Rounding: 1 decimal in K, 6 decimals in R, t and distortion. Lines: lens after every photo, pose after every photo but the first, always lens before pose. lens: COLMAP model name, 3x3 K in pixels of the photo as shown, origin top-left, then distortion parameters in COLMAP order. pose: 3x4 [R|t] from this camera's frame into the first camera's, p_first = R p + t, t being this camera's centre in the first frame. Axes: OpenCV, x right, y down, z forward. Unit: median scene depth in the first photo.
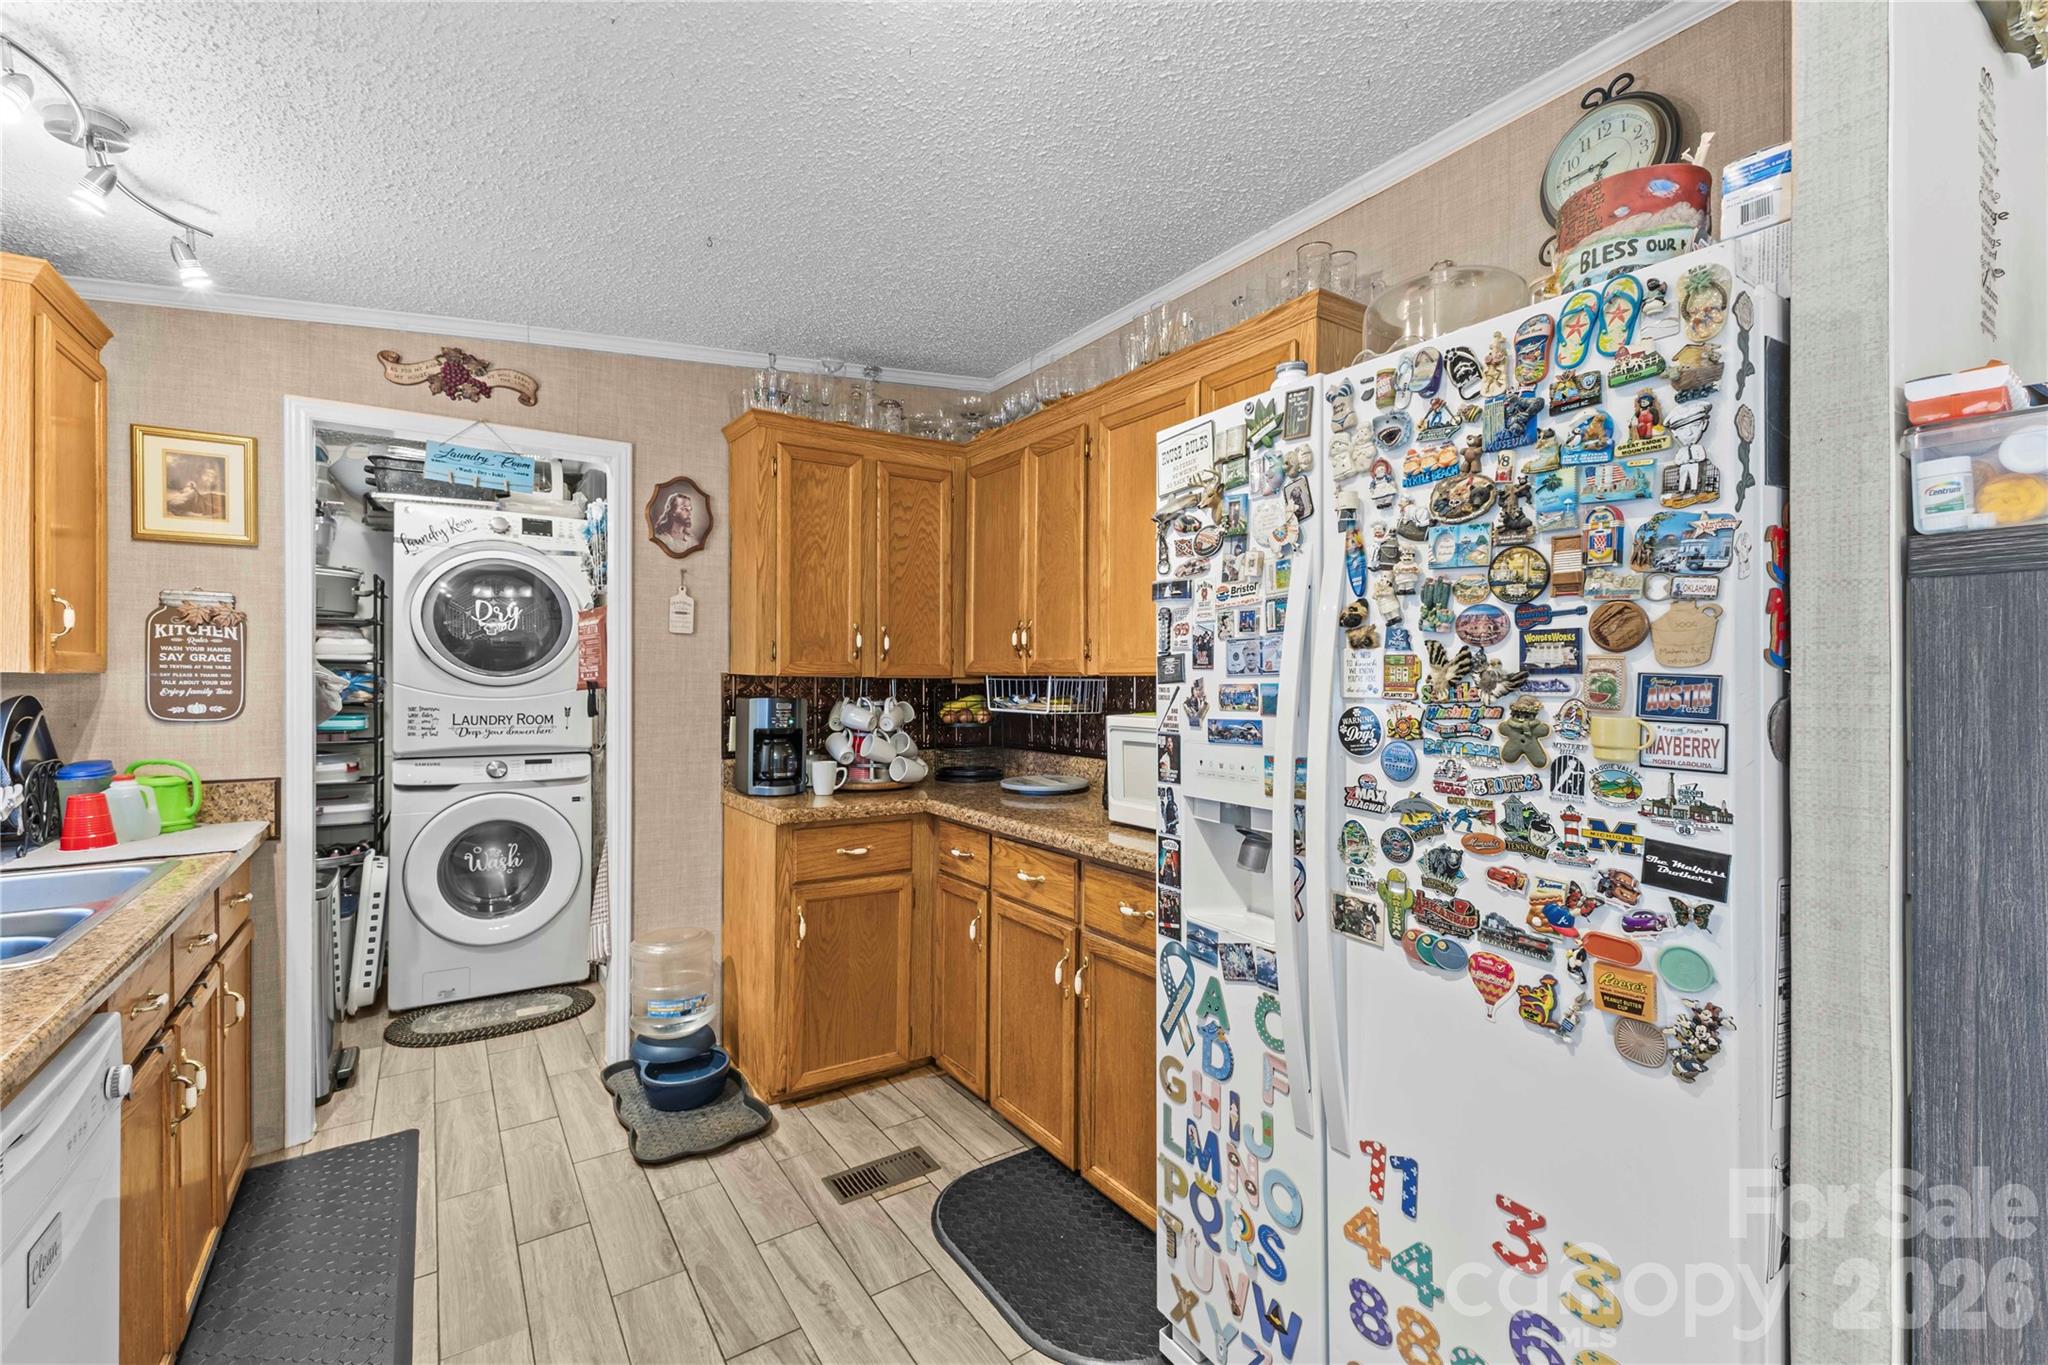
lens RADIAL K [[875.6, 0, 1035.3], [0, 875.6, 683.0], [0, 0, 1]] dist [0.006473, -0.001167]
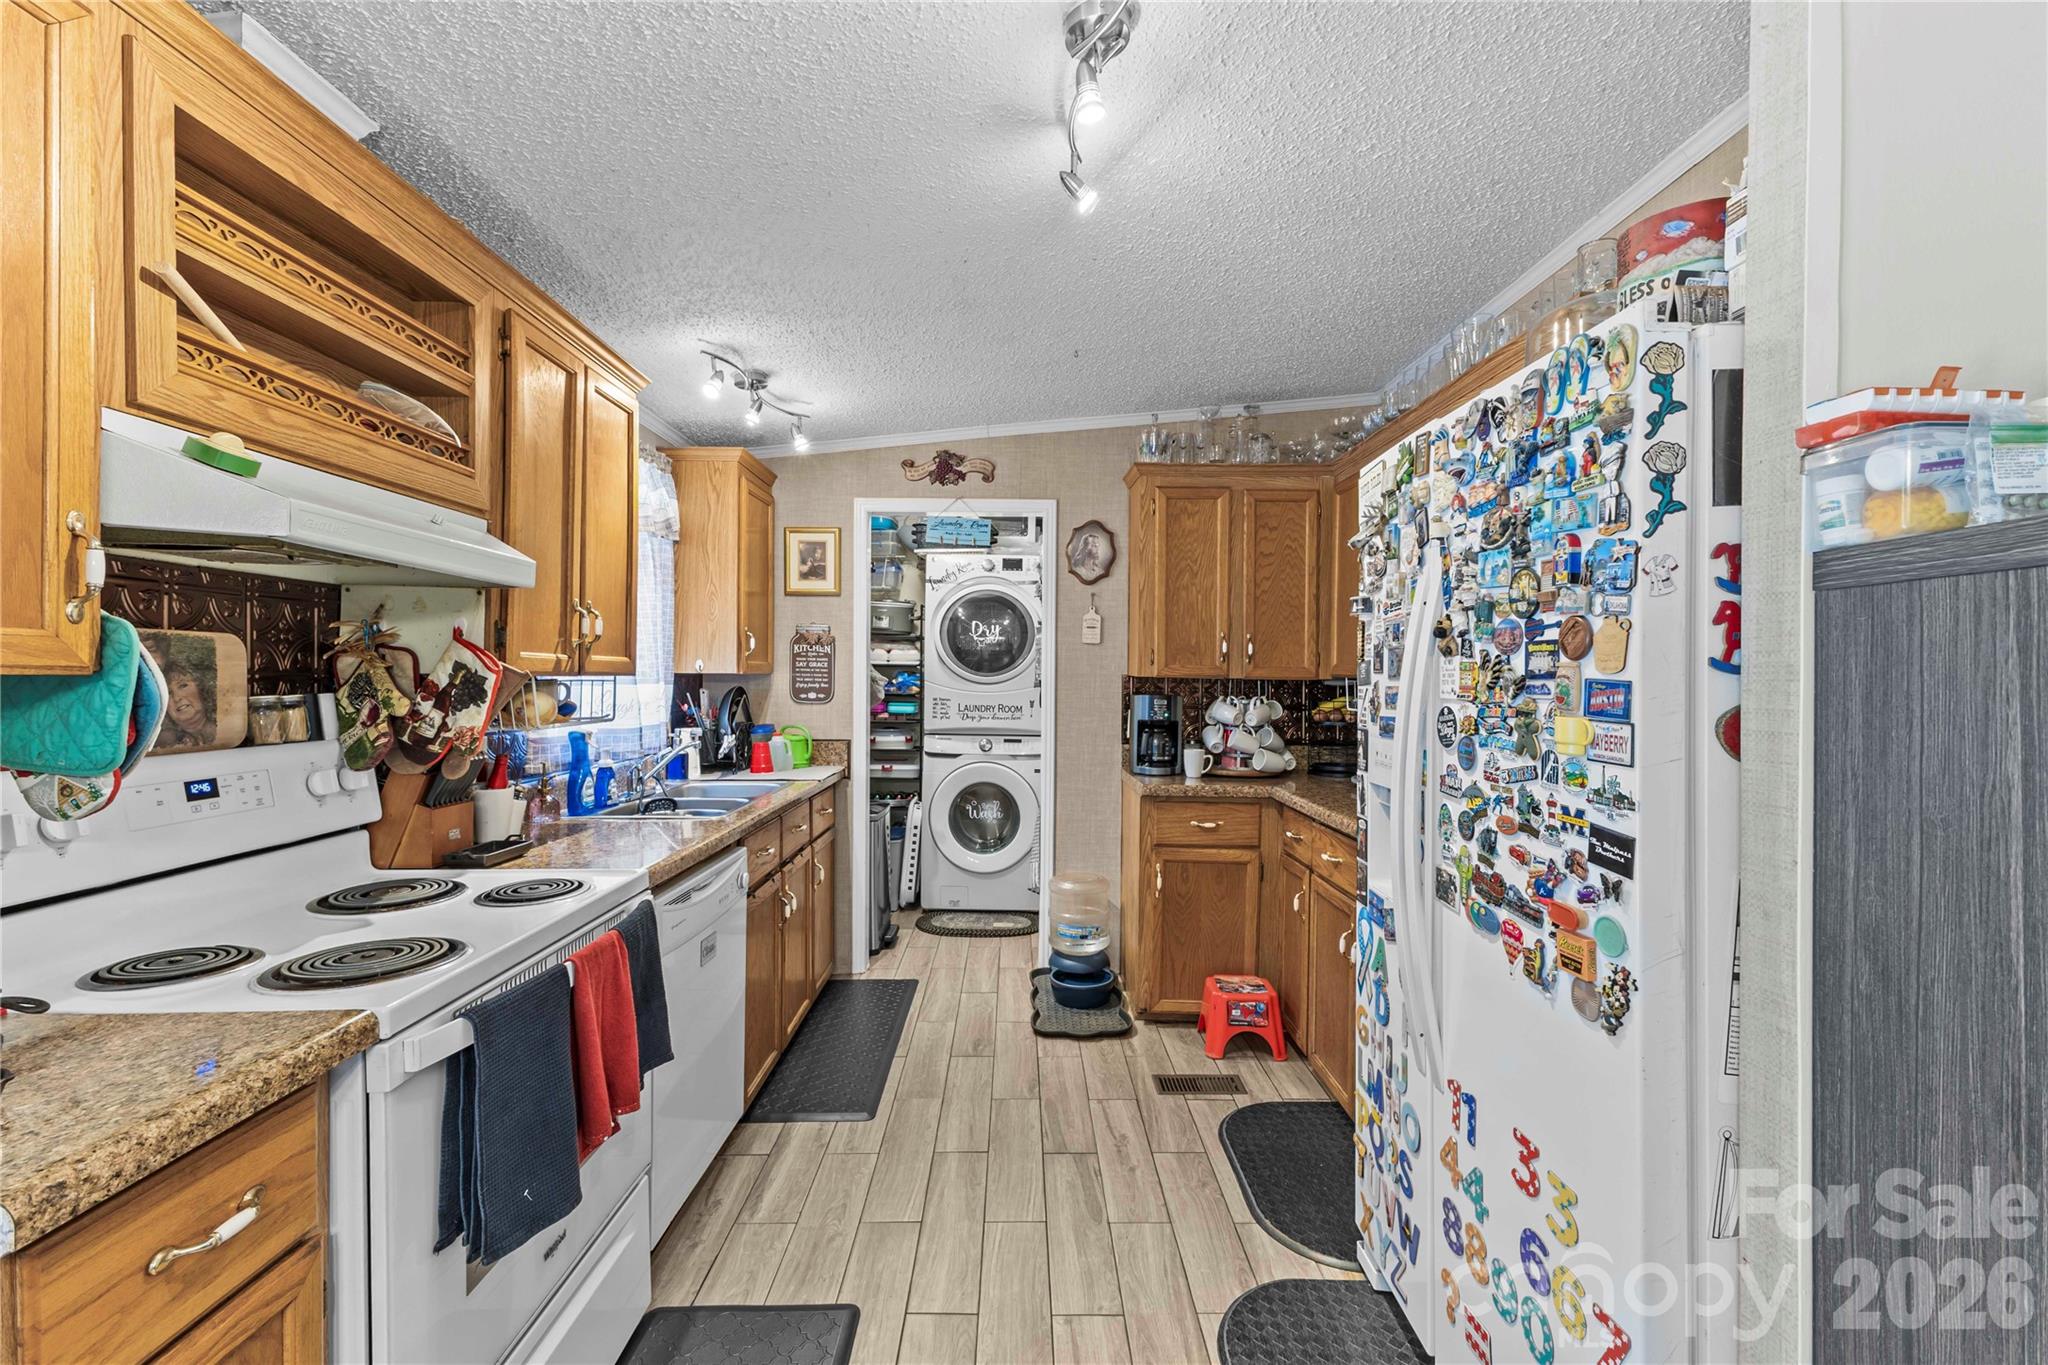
lens RADIAL K [[886.2, 0, 1037.2], [0, 886.2, 687.2], [0, 0, 1]] dist [0.001099, -0.000180]
pose [[0.836153, 0.011173, -0.548382, 0.317247], [-0.009189, 0.999938, 0.006363, -0.000466], [0.548419, -0.000281, 0.836204, -0.161789]]
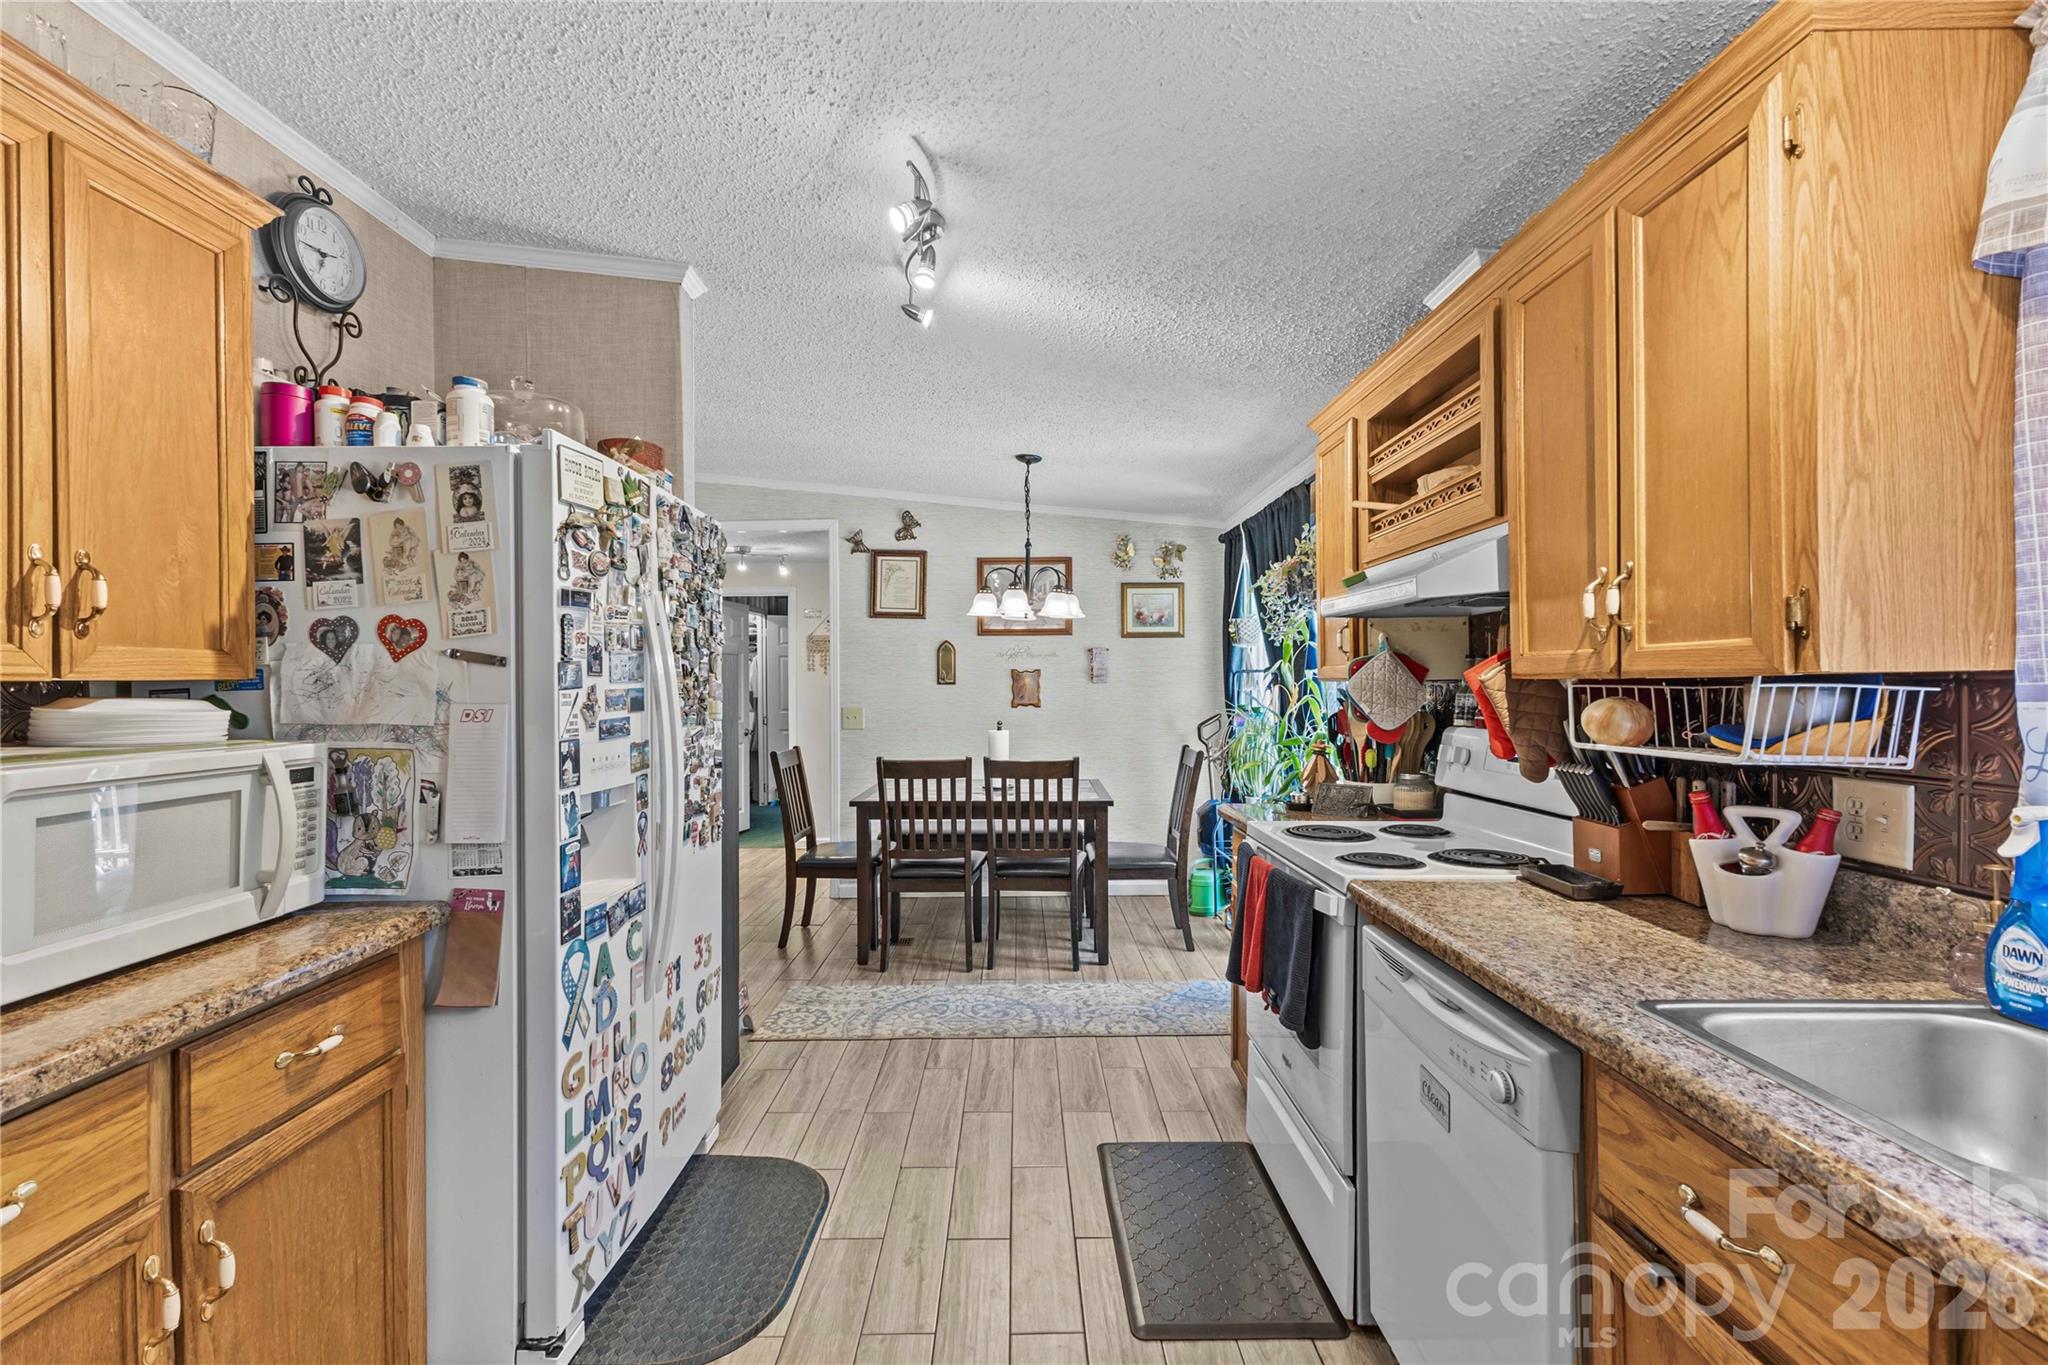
lens RADIAL K [[884.9, 0, 1020.2], [0, 884.9, 686.3], [0, 0, 1]] dist [0.004624, 0.000060]
pose [[-0.826546, 0.005221, 0.562845, -0.611647], [0.009023, 0.999951, 0.003976, -0.001648], [-0.562797, 0.008365, -0.826553, 1.112858]]
